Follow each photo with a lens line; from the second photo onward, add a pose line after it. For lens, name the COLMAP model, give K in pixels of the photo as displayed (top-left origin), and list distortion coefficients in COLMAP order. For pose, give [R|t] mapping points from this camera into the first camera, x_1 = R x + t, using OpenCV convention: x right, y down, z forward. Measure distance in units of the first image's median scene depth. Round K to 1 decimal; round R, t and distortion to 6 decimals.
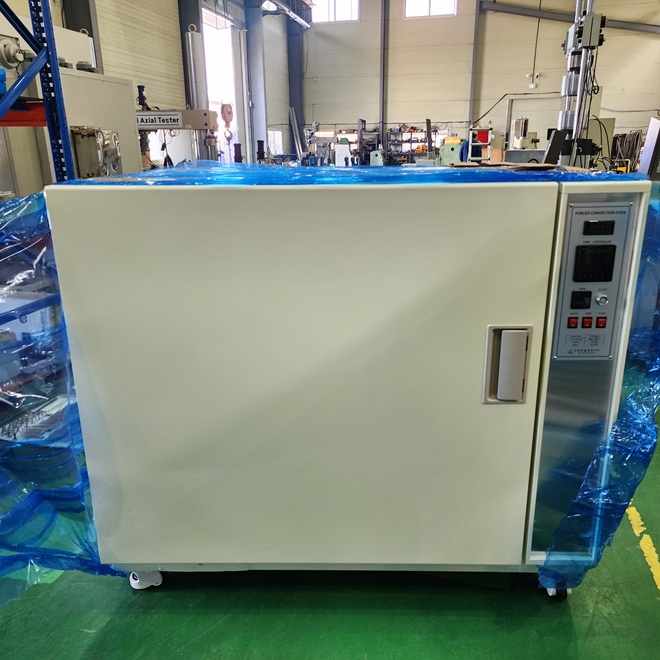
lens RADIAL K [[586.1, 0, 329.7], [0, 586.1, 330.8], [0, 0, 1]] dist [0.052868, -0.036307]
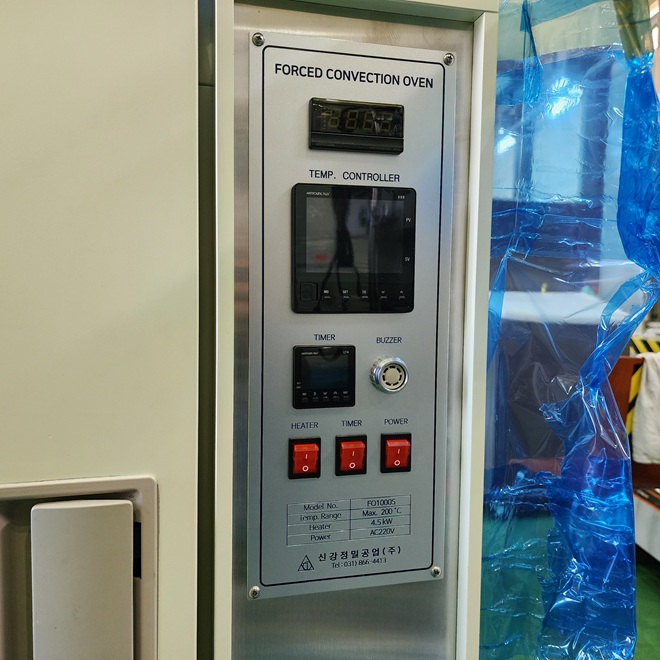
lens RADIAL K [[586.1, 0, 331.4], [0, 586.1, 329.0], [0, 0, 1]] dist [0.052868, -0.036307]
pose [[0.964005, 0.010815, 0.265663, 0.349245], [0.052791, 0.971494, -0.231113, -0.008208], [-0.260589, 0.236818, 0.935954, 0.718867]]
